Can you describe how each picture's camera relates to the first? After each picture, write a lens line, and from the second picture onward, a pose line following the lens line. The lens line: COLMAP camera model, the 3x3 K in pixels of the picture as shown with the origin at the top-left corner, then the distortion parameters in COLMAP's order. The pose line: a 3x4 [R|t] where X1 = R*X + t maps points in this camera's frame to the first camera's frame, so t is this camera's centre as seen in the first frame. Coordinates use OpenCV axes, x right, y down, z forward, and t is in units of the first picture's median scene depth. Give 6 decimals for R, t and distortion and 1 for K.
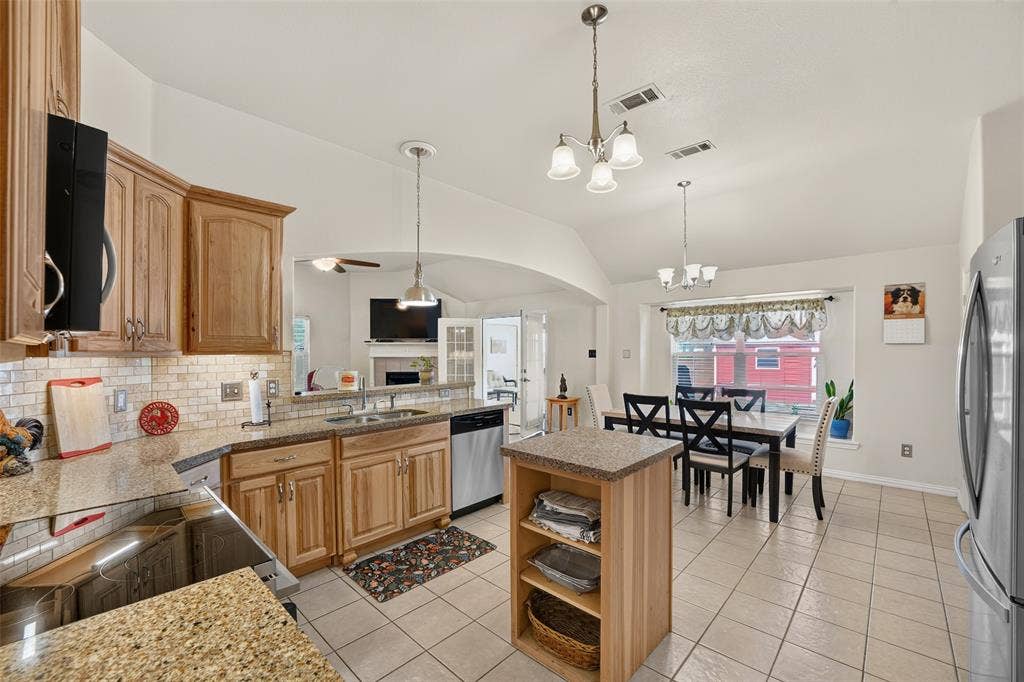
lens RADIAL K [[407.4, 0, 513.5], [0, 407.4, 348.9], [0, 0, 1]] dist [-0.020027, -0.000137]
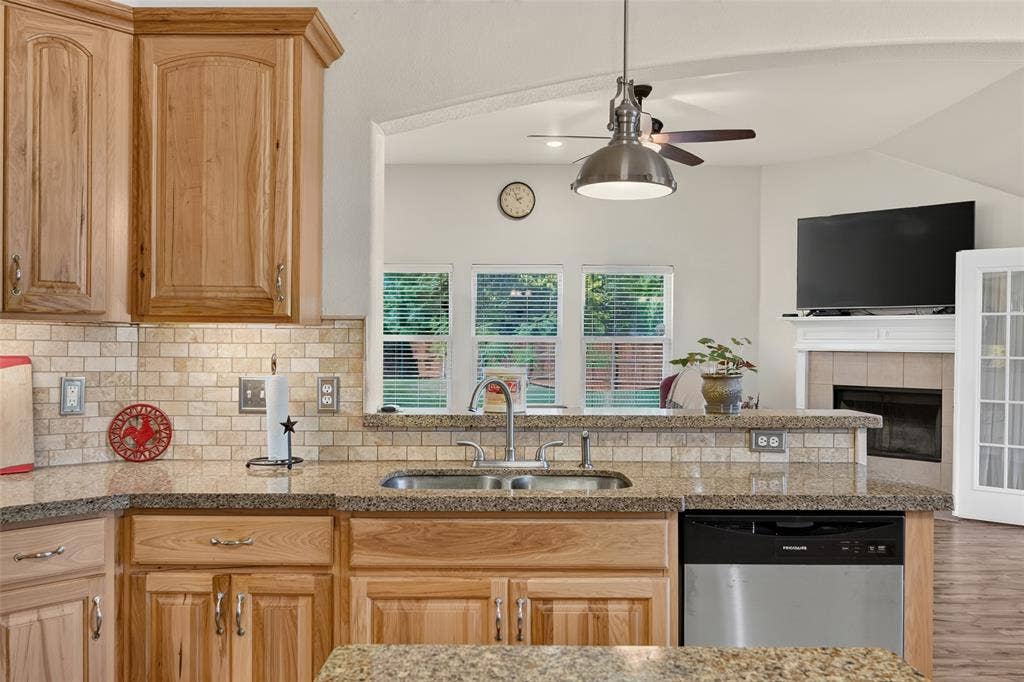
lens RADIAL K [[817.3, 0, 512.0], [0, 817.3, 343.5], [0, 0, 1]] dist [0.003776, -0.007286]
pose [[0.681096, 0.009340, -0.732135, 0.317701], [-0.005544, 0.999956, 0.007600, 0.029813], [0.732173, -0.001117, 0.681118, 0.543626]]
